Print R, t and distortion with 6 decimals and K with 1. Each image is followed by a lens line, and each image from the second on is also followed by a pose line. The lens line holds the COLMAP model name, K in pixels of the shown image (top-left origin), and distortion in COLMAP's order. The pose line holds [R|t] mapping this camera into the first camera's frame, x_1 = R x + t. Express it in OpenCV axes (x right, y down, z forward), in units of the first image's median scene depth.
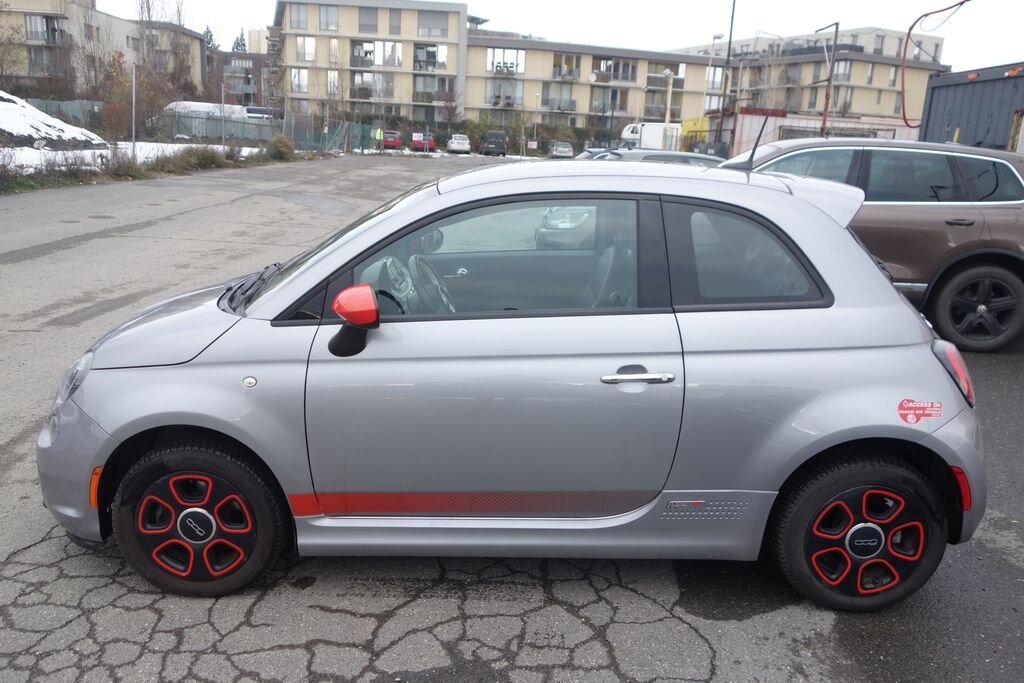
lens RADIAL K [[812.5, 0, 510.5], [0, 812.5, 340.3], [0, 0, 1]] dist [0.011023, -0.009505]
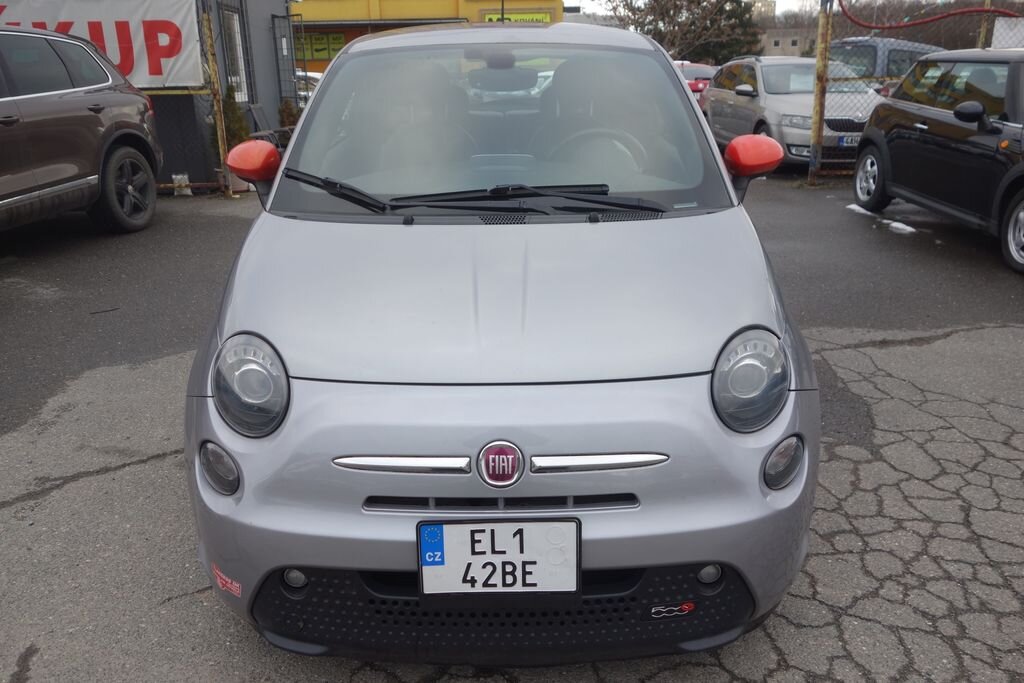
lens RADIAL K [[812.5, 0, 510.5], [0, 812.5, 340.3], [0, 0, 1]] dist [0.011023, -0.009505]
pose [[-0.014576, -0.362640, 0.931815, -1.149921], [0.258564, 0.898850, 0.353855, -0.259772], [-0.965884, 0.246092, 0.080664, 1.178425]]
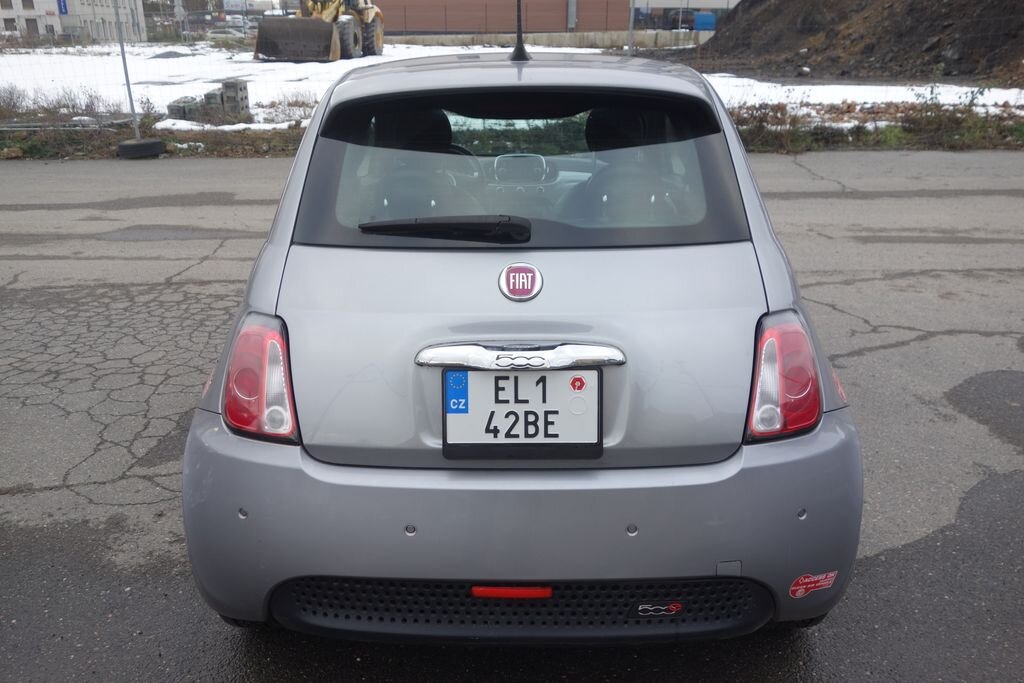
lens RADIAL K [[811.4, 0, 512.0], [0, 811.4, 341.5], [0, 0, 1]] dist [0.008400, -0.010396]
pose [[-0.002997, 0.301156, -0.953570, 1.170191], [-0.243754, 0.924592, 0.292770, -0.222426], [0.969832, 0.233314, 0.070637, 1.174430]]
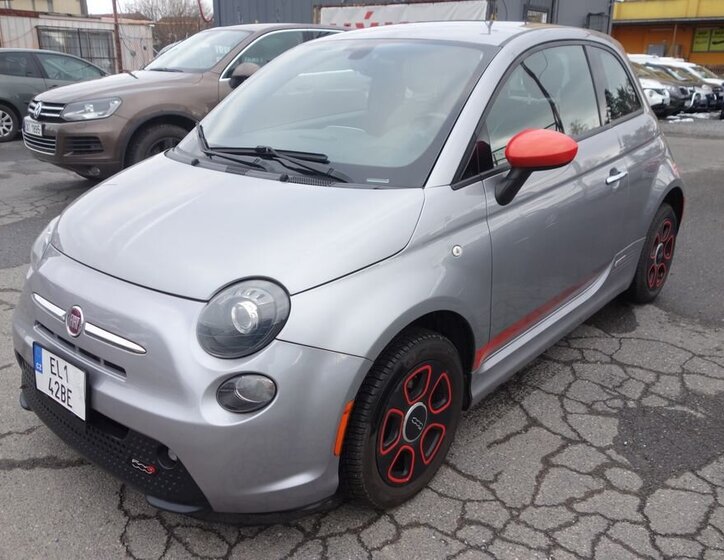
lens RADIAL K [[664.9, 0, 359.9], [0, 664.9, 279.8], [0, 0, 1]] dist [0.018932, -0.023675]
pose [[0.648208, -0.280347, 0.707977, -0.929479], [0.209340, 0.959542, 0.188295, -0.085057], [-0.732122, 0.026154, 0.680671, 0.532423]]
